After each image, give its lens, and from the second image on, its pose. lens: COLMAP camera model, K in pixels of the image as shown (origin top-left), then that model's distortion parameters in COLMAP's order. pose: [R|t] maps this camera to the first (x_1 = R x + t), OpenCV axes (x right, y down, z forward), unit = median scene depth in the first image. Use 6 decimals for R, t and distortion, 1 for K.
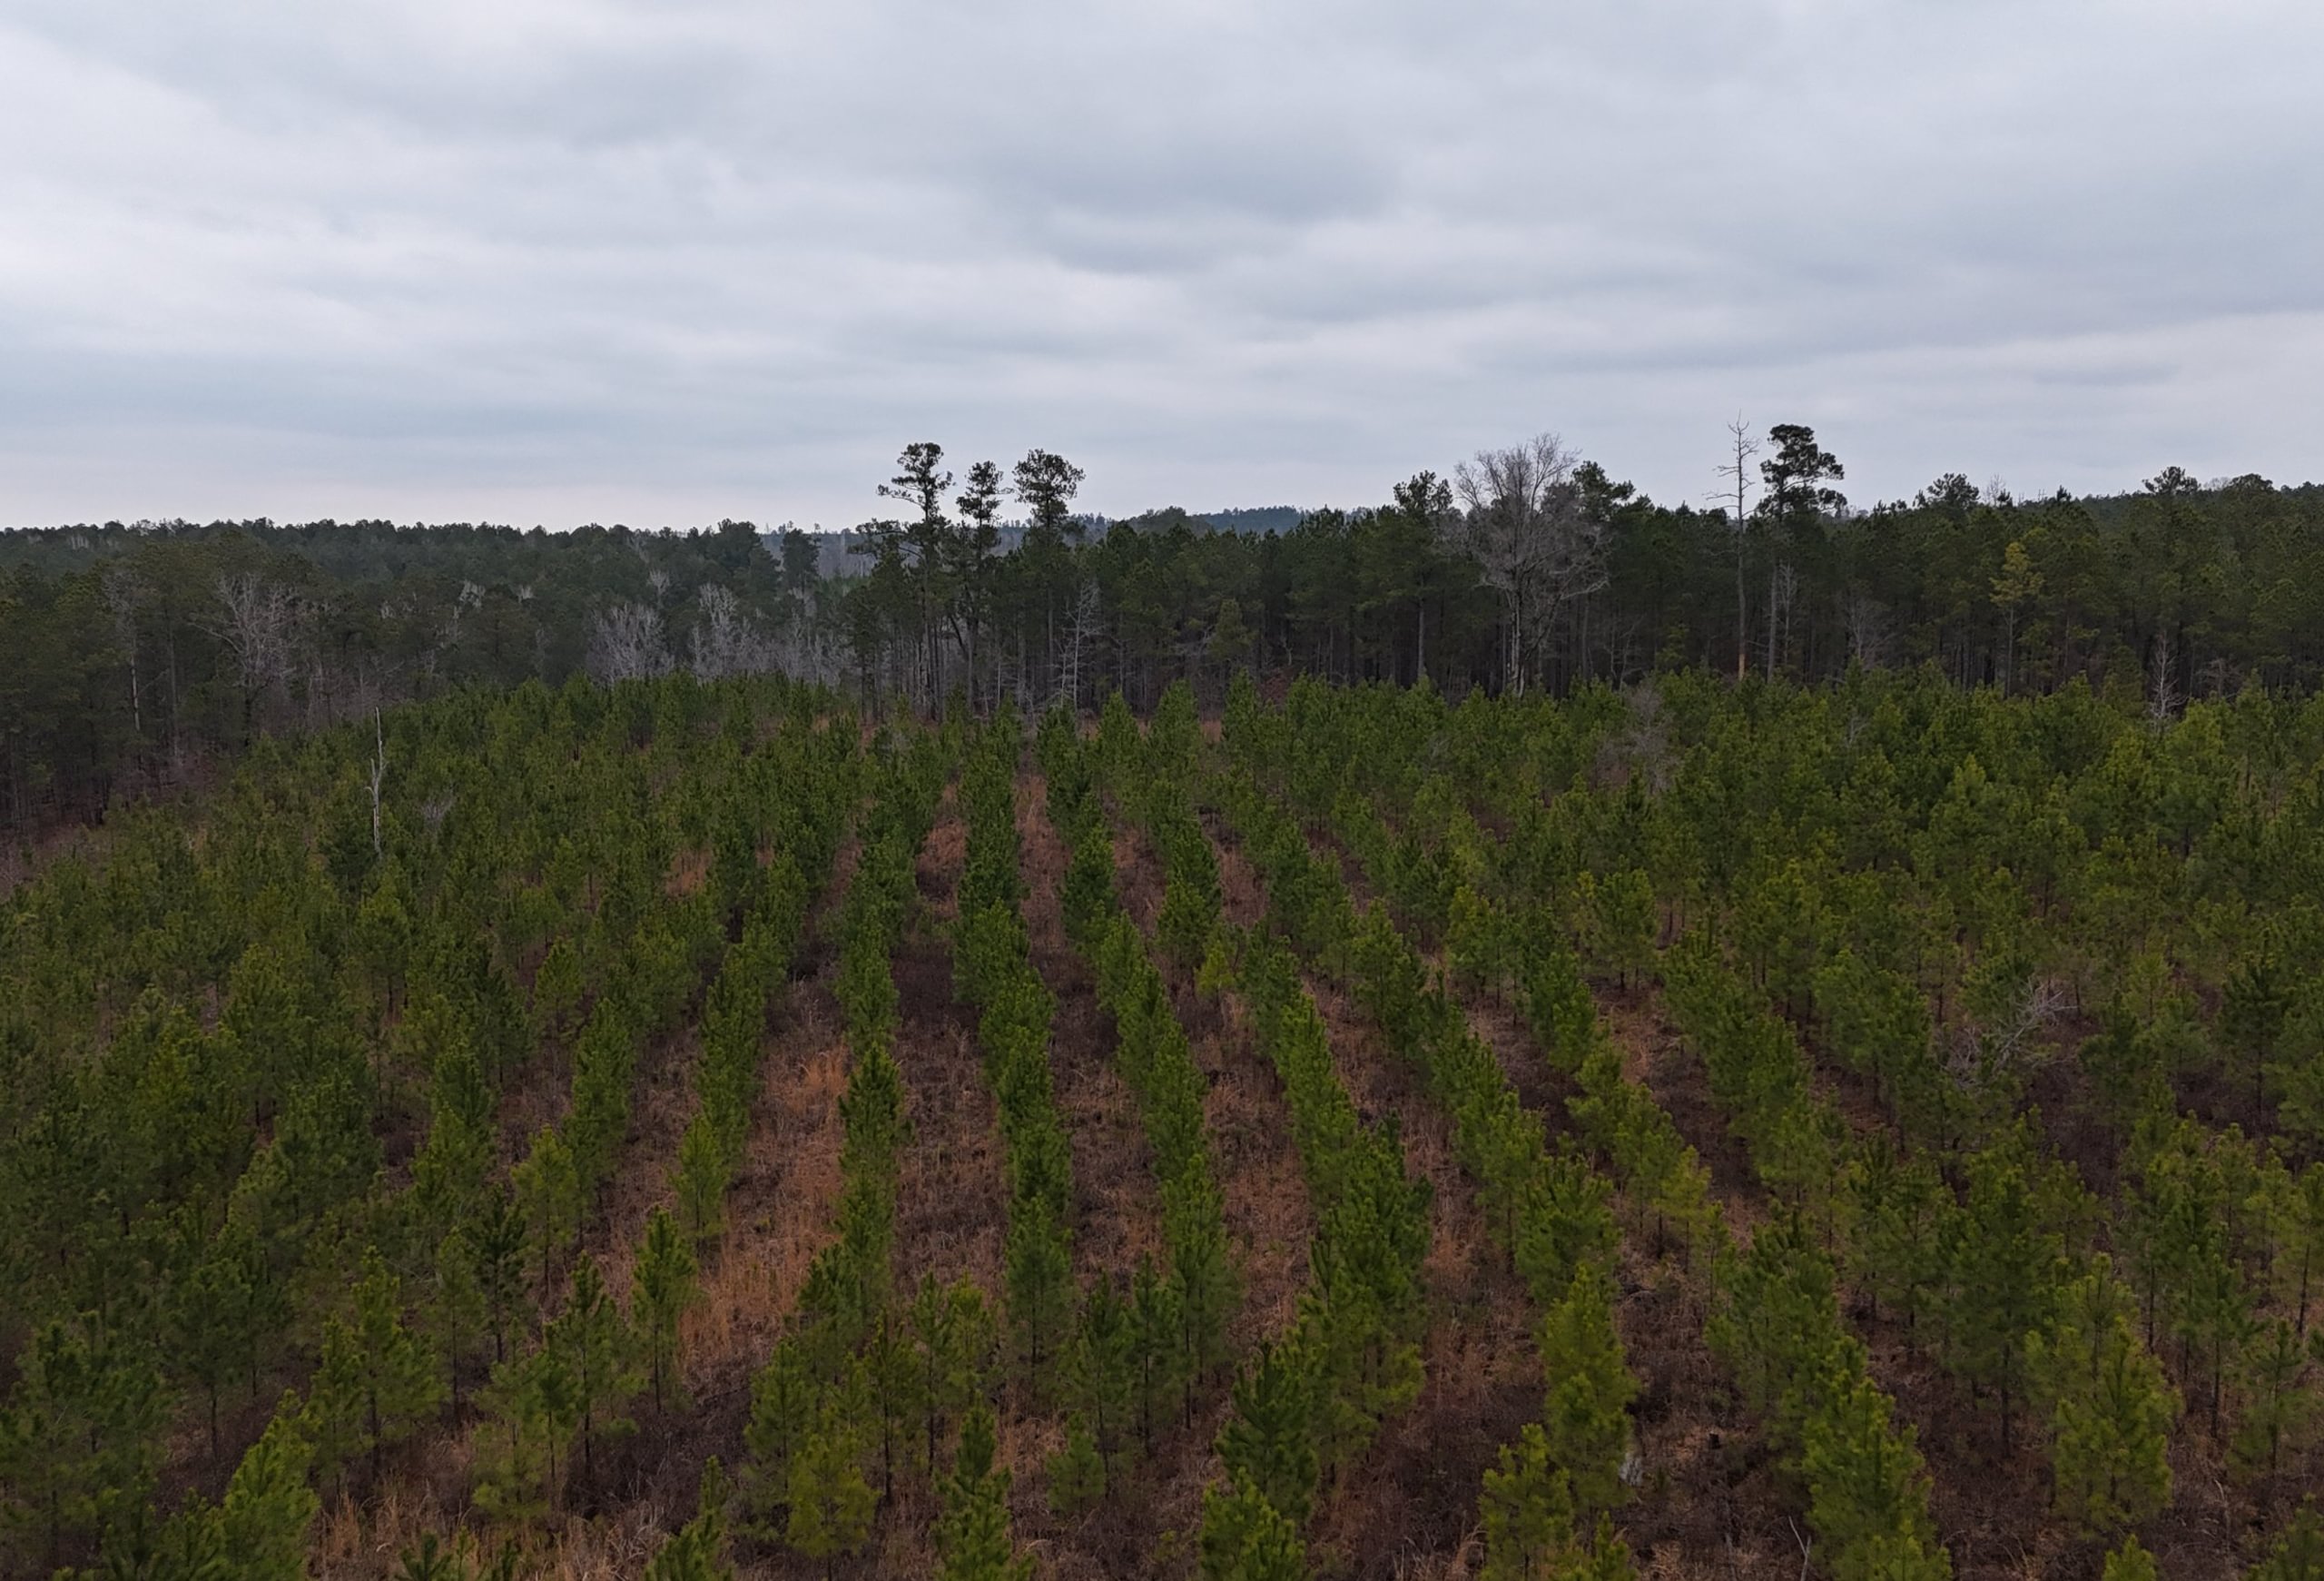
lens RADIAL K [[2015.5, 0, 1162.0], [0, 2015.5, 790.5], [0, 0, 1]] dist [0.099579, -0.117247]
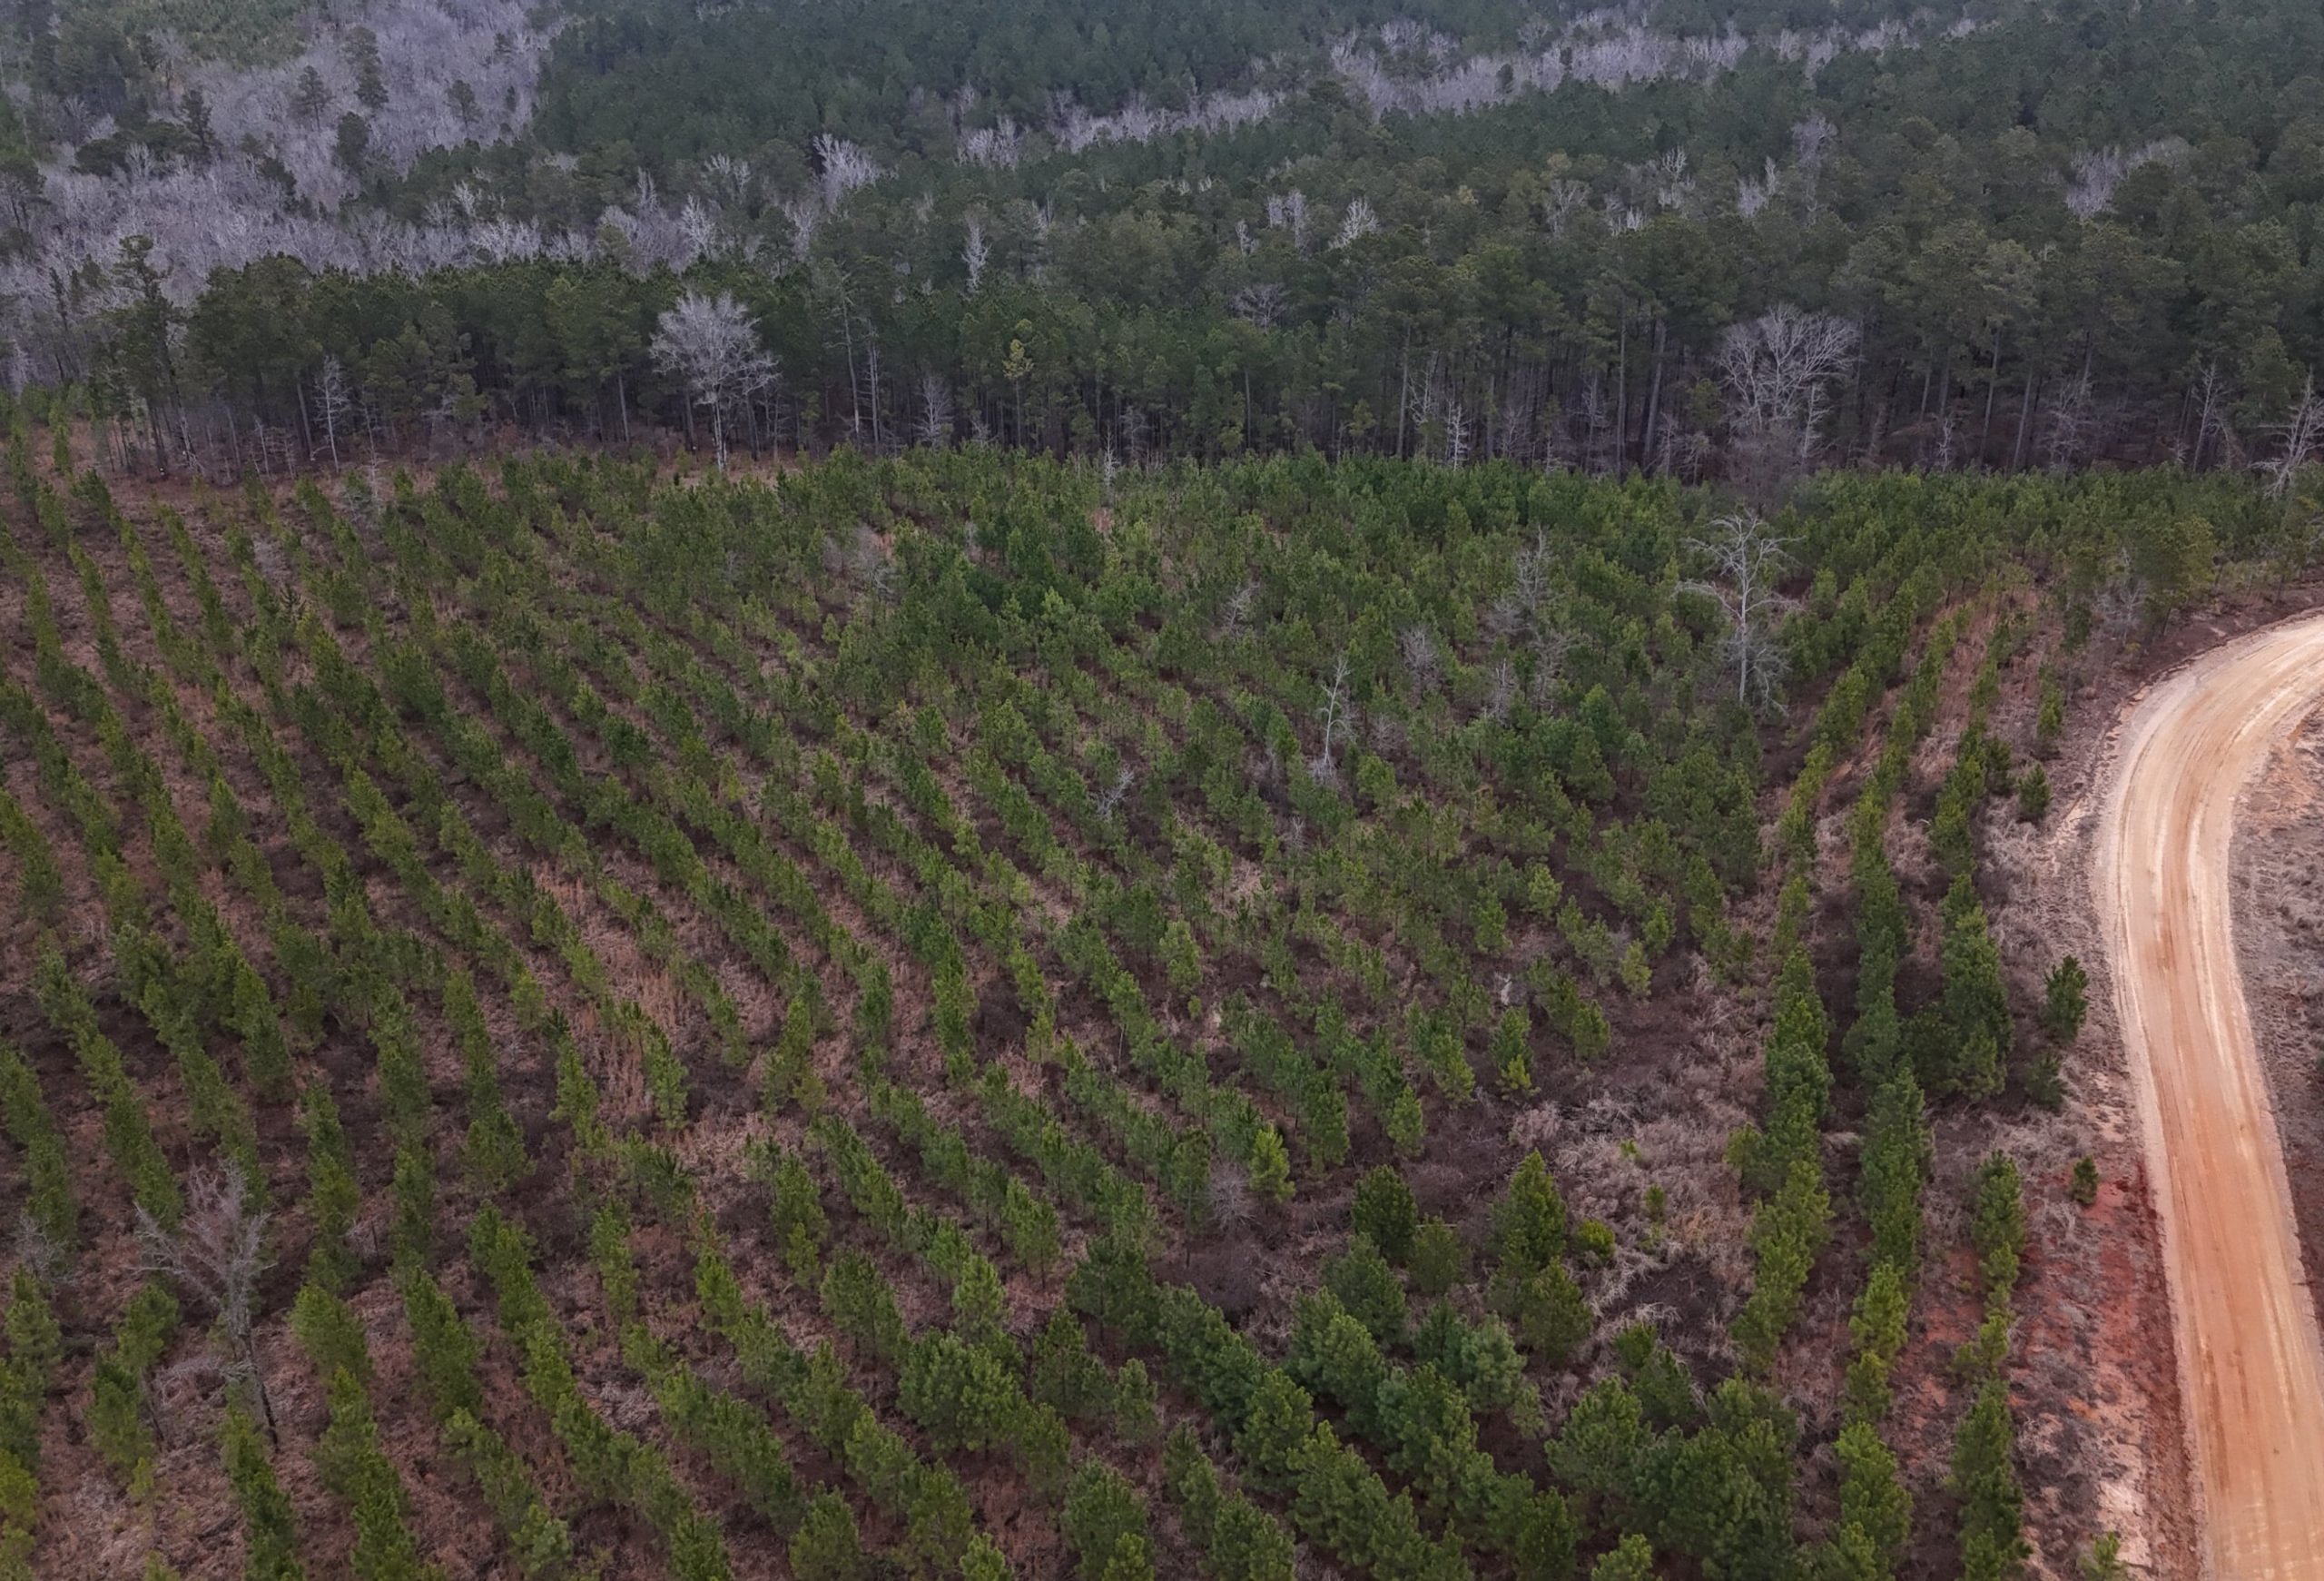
lens RADIAL K [[2085.7, 0, 1156.7], [0, 2085.7, 855.5], [0, 0, 1]] dist [0.075969, 0.005067]
pose [[0.861924, -0.224910, 0.454425, -0.419359], [0.056711, 0.933375, 0.354394, -0.409145], [-0.503856, -0.279690, 0.817254, -0.662850]]
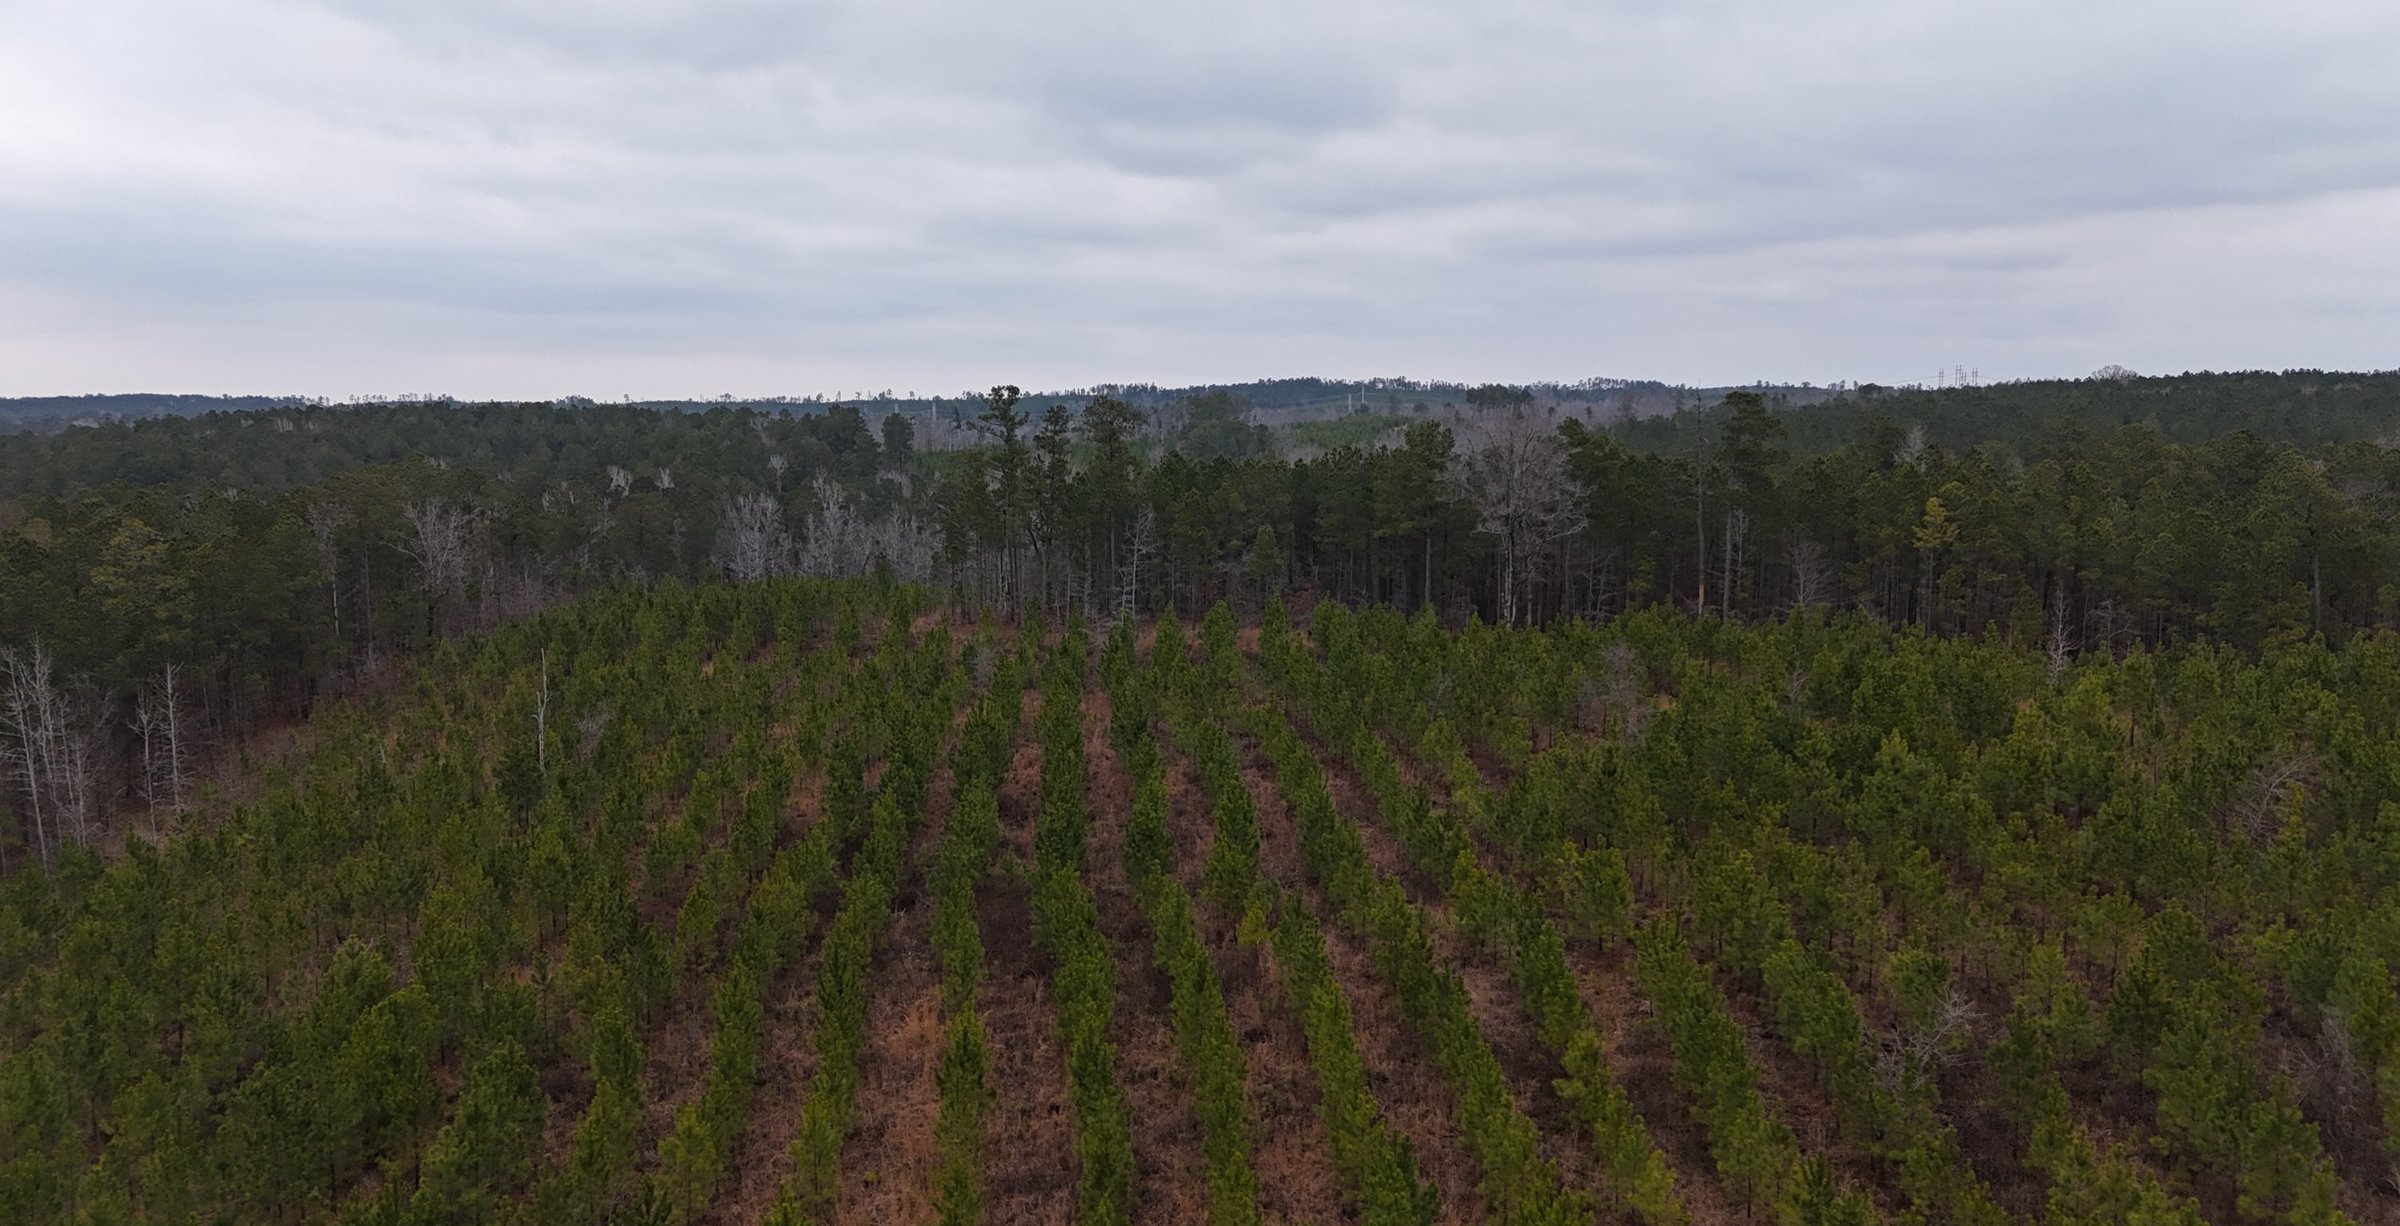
lens RADIAL K [[1721.3, 0, 1200.0], [0, 1721.3, 613.0], [0, 0, 1]] dist [0.094264, -0.101293]
pose [[0.999993, 0.001656, -0.003229, -0.001682], [-0.001649, 0.999997, 0.001992, -0.071292], [0.003233, -0.001987, 0.999993, -0.005361]]
